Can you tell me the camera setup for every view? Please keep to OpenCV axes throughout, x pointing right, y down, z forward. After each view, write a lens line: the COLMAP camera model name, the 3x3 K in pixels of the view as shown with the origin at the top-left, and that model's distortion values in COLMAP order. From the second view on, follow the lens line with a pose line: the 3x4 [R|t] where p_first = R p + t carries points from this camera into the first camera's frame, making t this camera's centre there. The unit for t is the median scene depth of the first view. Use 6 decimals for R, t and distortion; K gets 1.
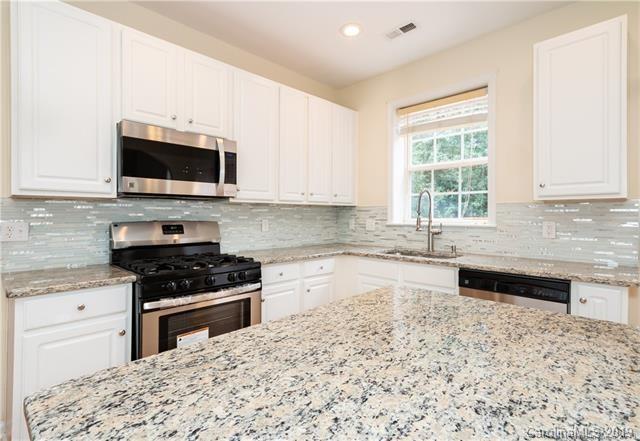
lens RADIAL K [[323.1, 0, 320.5], [0, 323.1, 215.0], [0, 0, 1]] dist [0.004406, 0.000365]
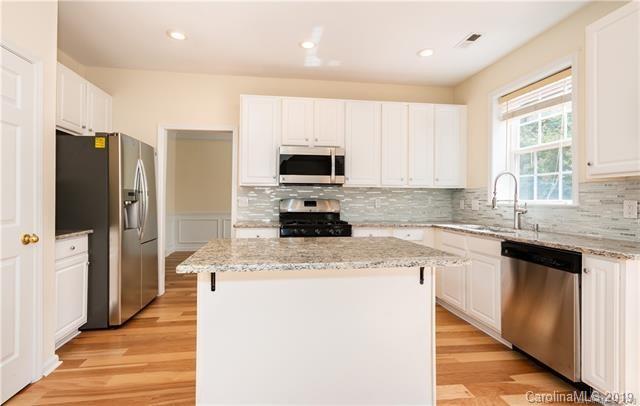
lens RADIAL K [[324.8, 0, 319.3], [0, 324.8, 201.6], [0, 0, 1]] dist [0.001650, 0.000414]
pose [[0.792126, 0.006667, -0.610321, 0.523660], [-0.005892, 0.999977, 0.003277, 0.023421], [0.610329, 0.001001, 0.792147, -0.278412]]
